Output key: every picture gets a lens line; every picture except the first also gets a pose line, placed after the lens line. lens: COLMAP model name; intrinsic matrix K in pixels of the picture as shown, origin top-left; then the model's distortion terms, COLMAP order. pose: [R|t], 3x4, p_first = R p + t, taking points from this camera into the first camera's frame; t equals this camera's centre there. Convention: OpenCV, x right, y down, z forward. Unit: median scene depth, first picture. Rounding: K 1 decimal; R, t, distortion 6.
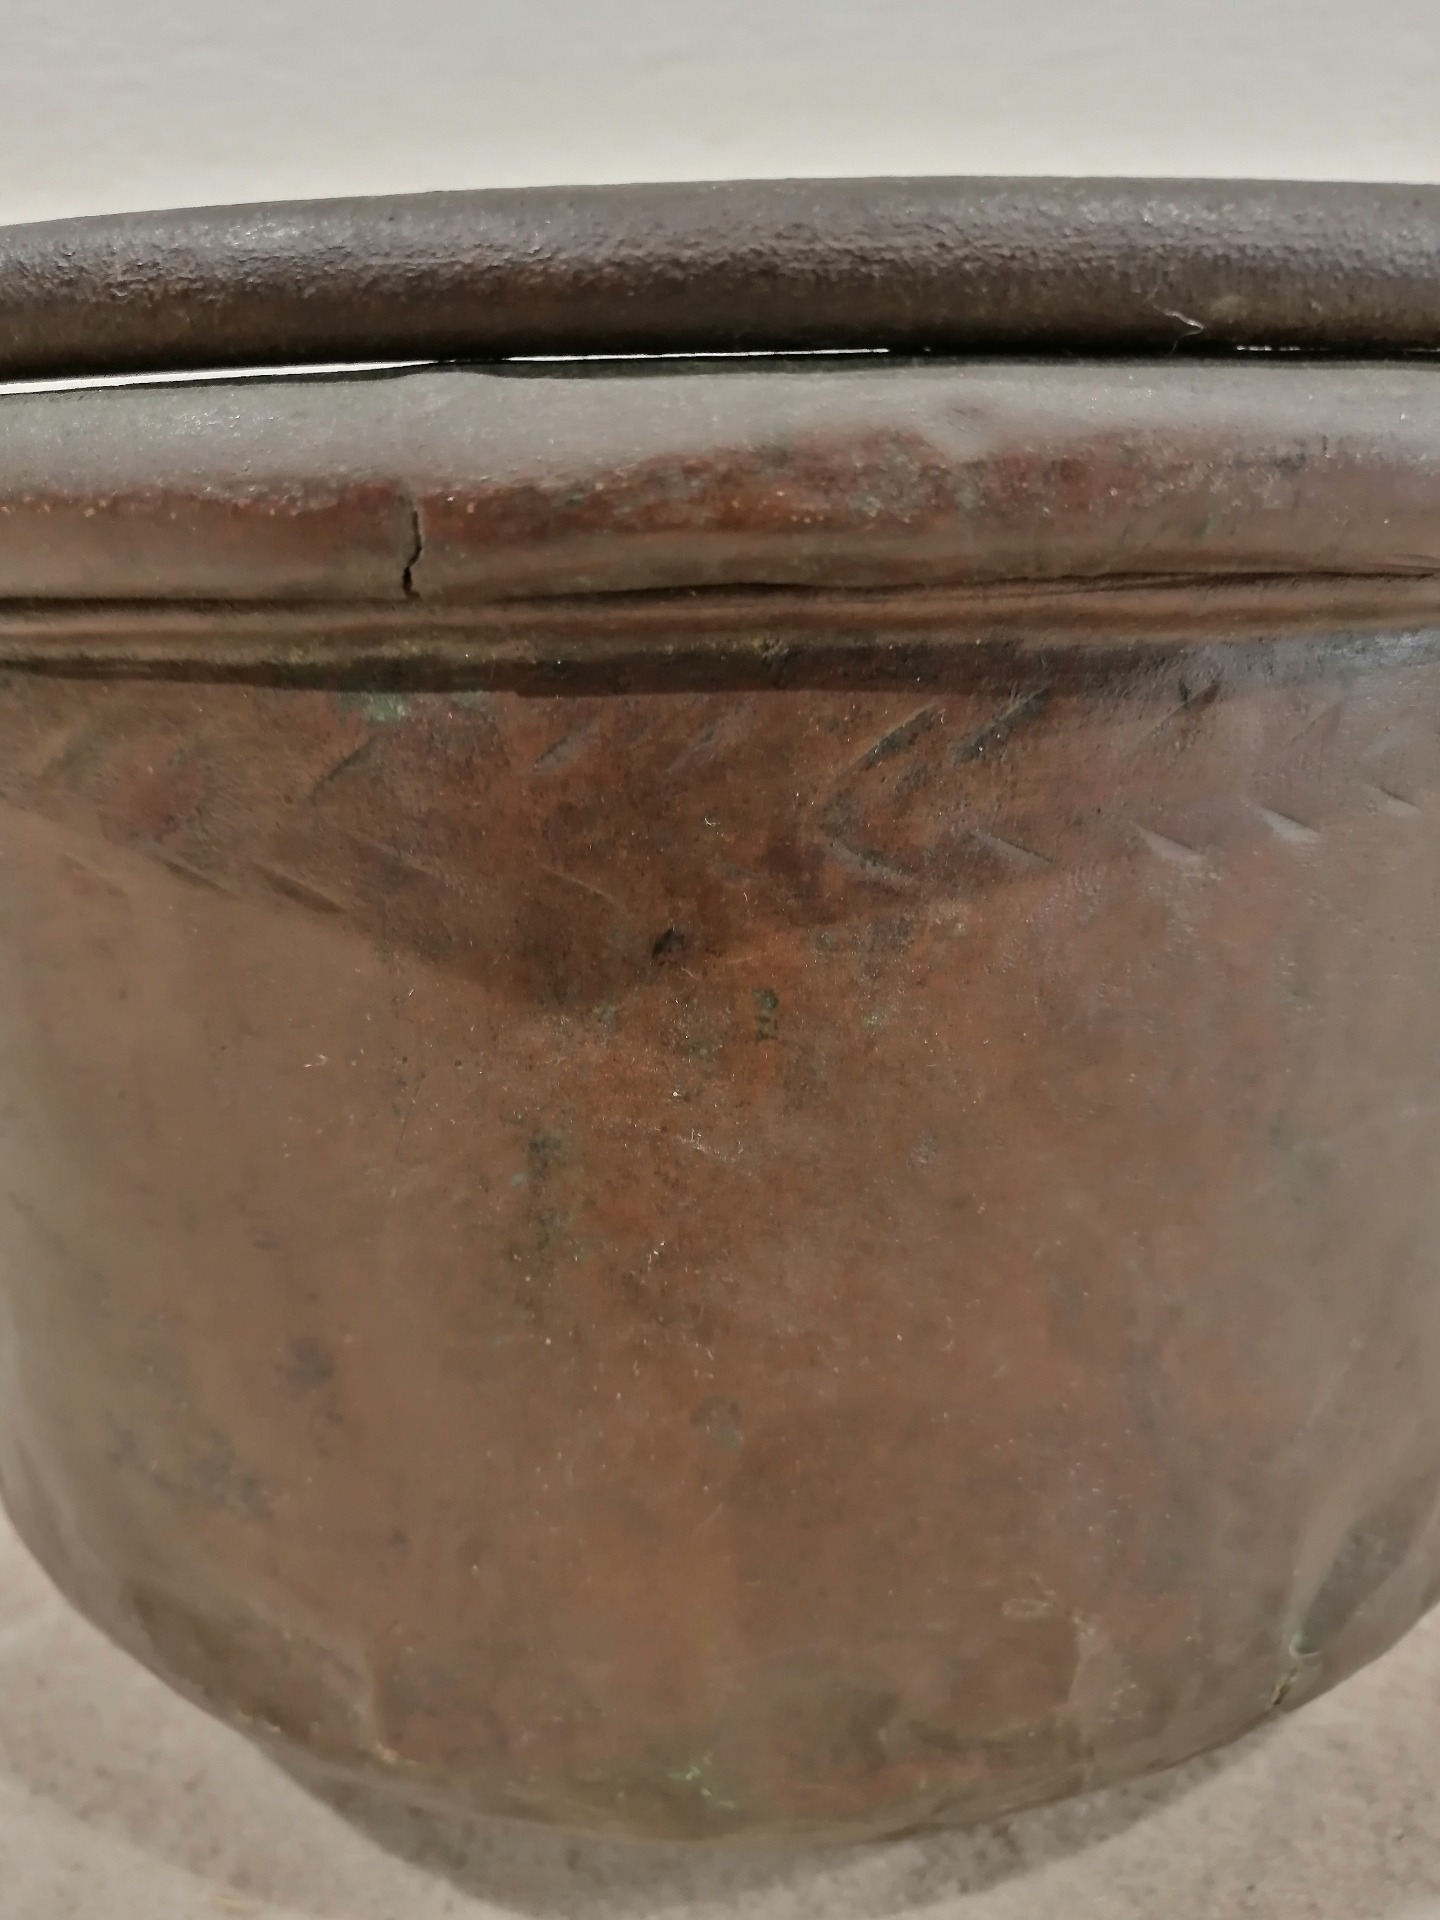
lens RADIAL K [[1506.4, 0, 728.5], [0, 1506.4, 949.9], [0, 0, 1]] dist [-0.024321, 0.037263]
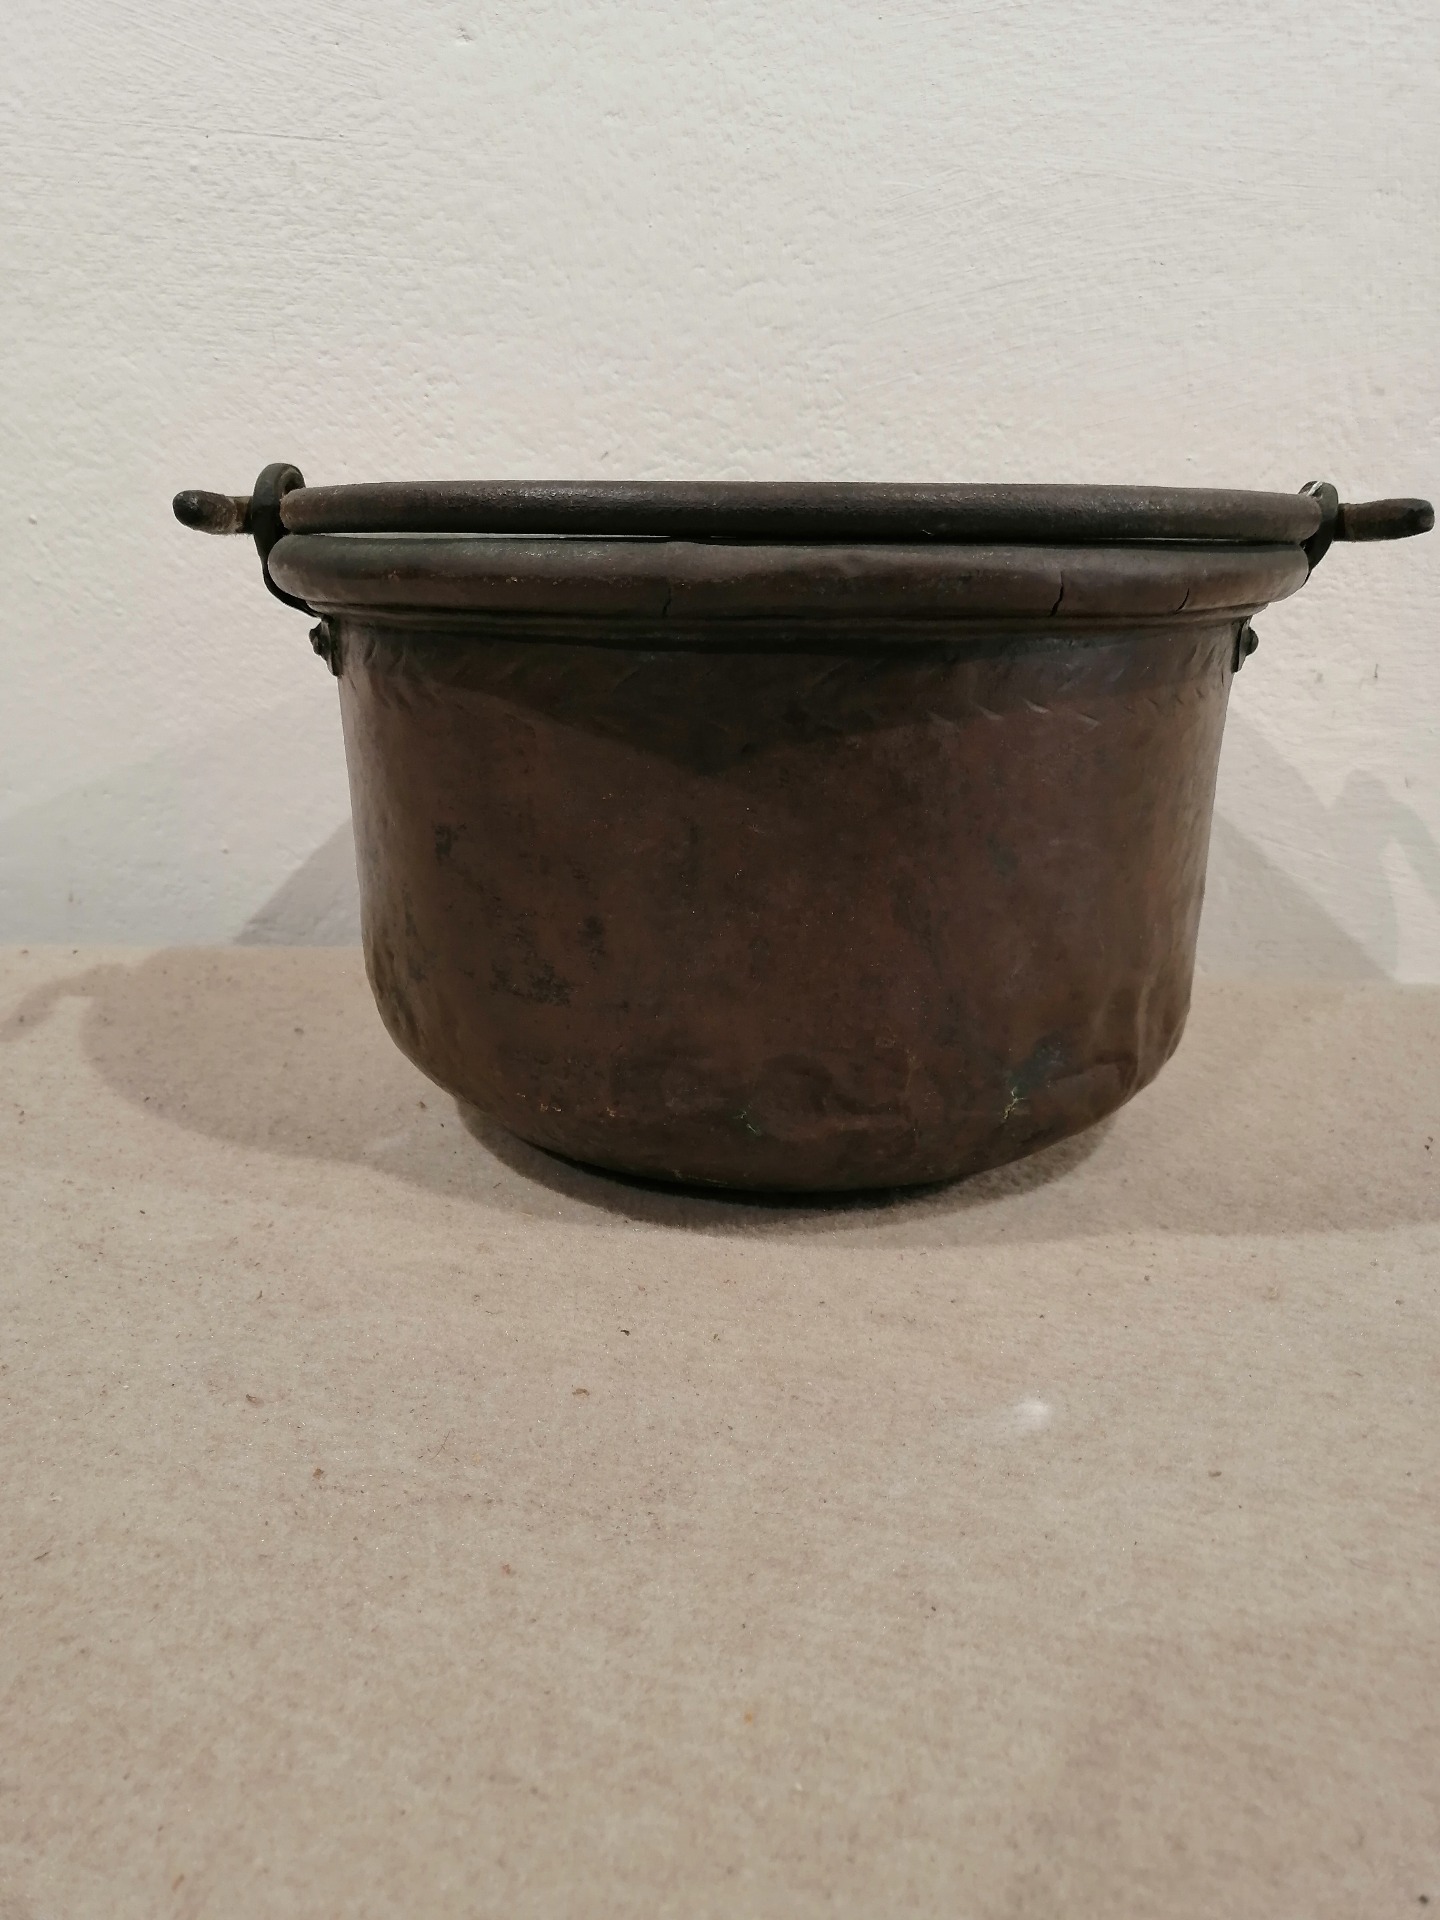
lens RADIAL K [[1506.4, 0, 721.7], [0, 1506.4, 964.9], [0, 0, 1]] dist [-0.024321, 0.037263]
pose [[0.998406, 0.036916, -0.042688, 0.042113], [-0.037009, 0.999314, -0.001369, 0.387420], [0.042608, 0.002946, 0.999088, -1.675168]]
